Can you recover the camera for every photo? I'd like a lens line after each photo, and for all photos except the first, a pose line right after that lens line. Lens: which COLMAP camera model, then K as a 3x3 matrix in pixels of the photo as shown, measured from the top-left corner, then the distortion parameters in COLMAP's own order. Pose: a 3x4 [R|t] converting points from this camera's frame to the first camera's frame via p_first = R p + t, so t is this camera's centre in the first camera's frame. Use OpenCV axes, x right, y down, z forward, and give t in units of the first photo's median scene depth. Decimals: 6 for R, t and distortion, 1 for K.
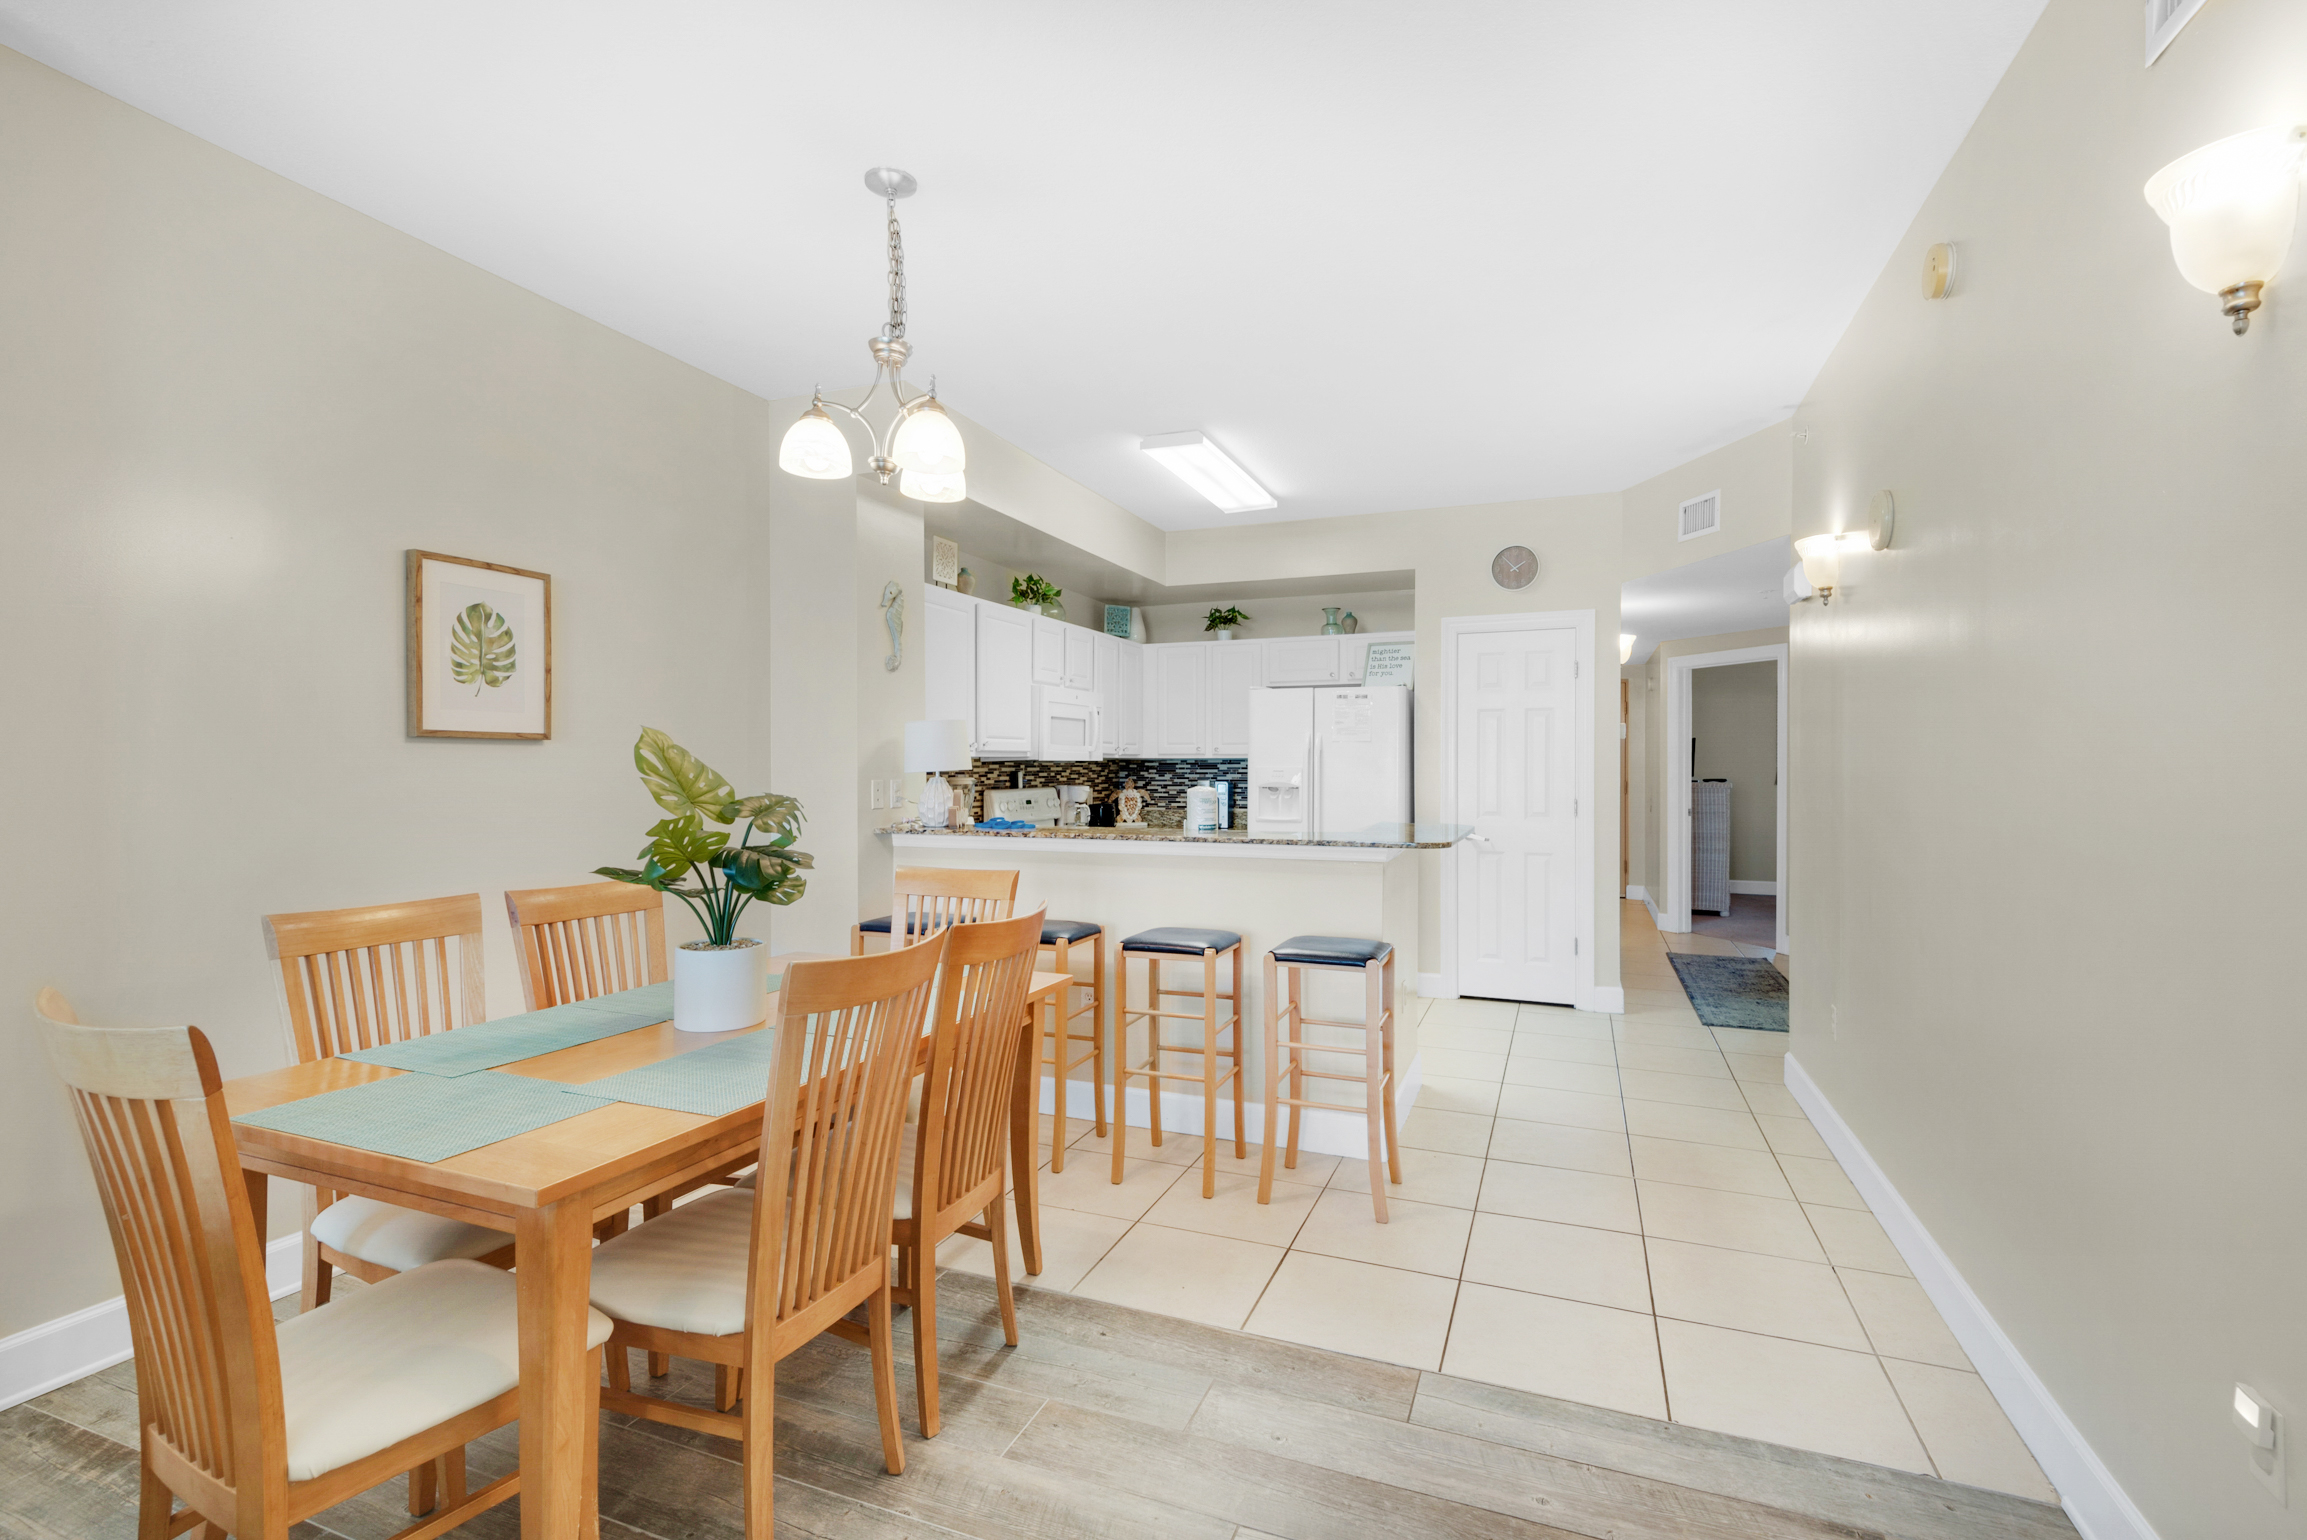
lens RADIAL K [[1017.4, 0, 1153.5], [0, 1017.4, 770.0], [0, 0, 1]] dist [0.027483, -0.020275]
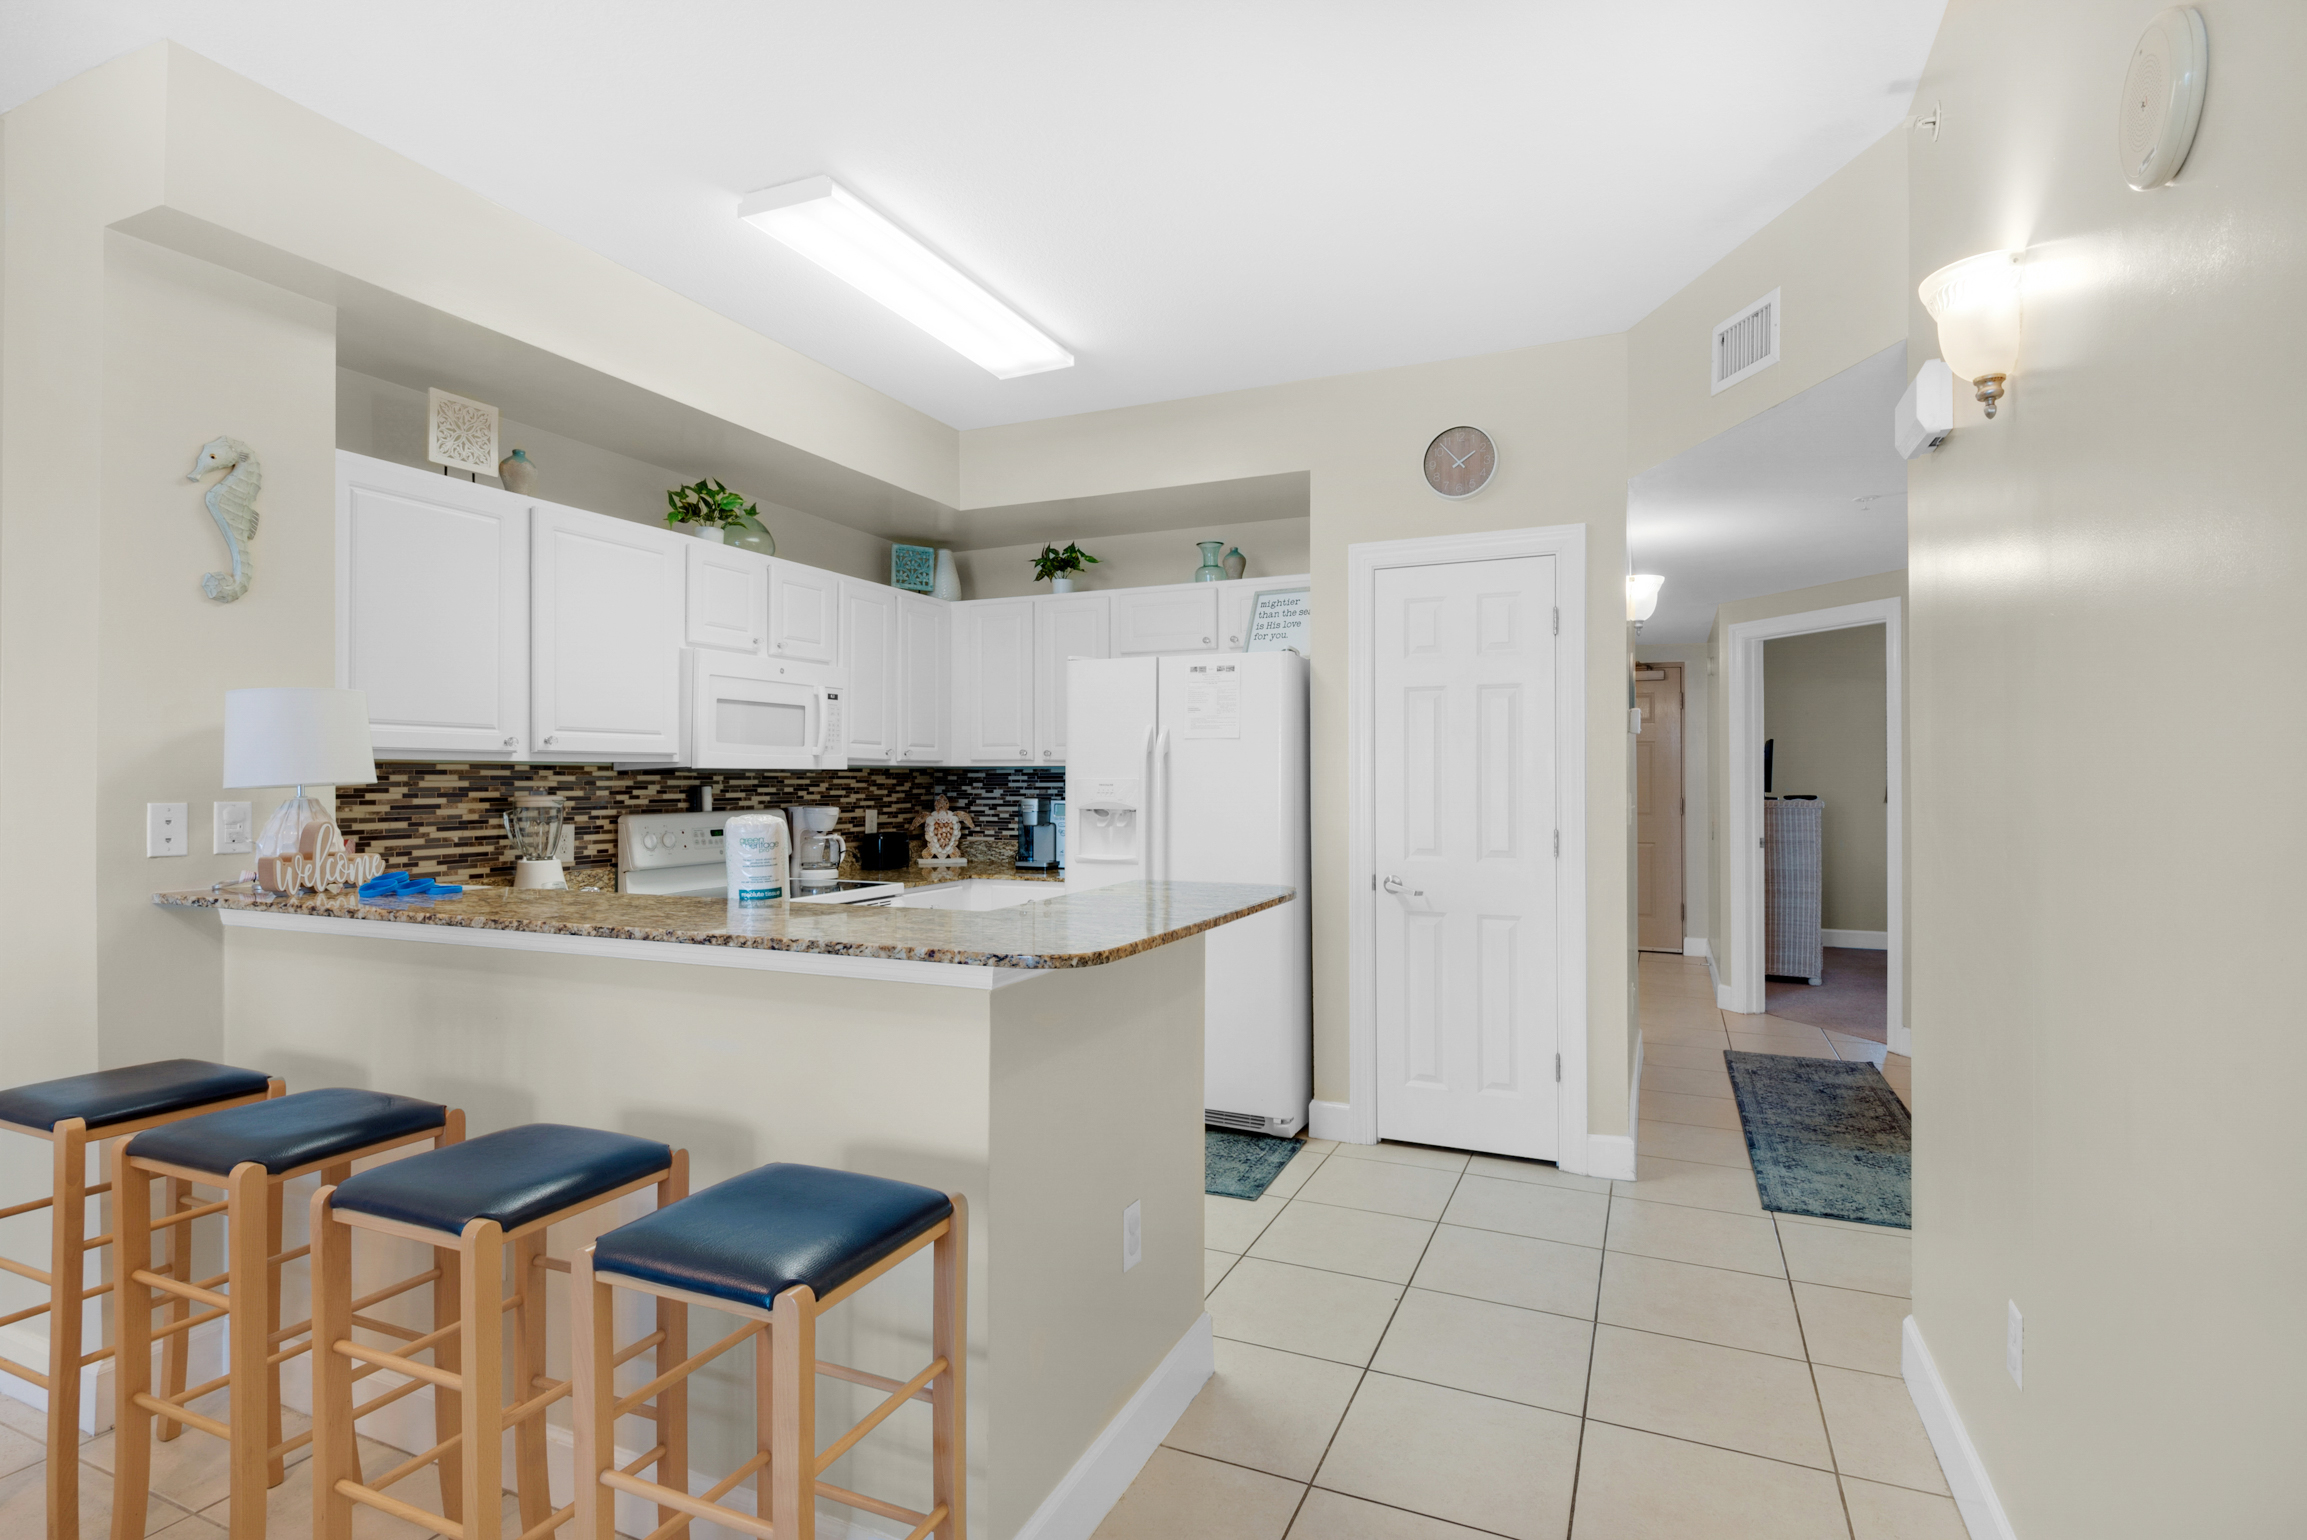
lens RADIAL K [[1110.3, 0, 1153.5], [0, 1110.3, 770.0], [0, 0, 1]] dist [0.022316, -0.020849]
pose [[0.999403, -0.001156, -0.034534, 0.168499], [0.000735, 0.999925, -0.012210, 0.000329], [0.034545, 0.012177, 0.999329, 0.276457]]
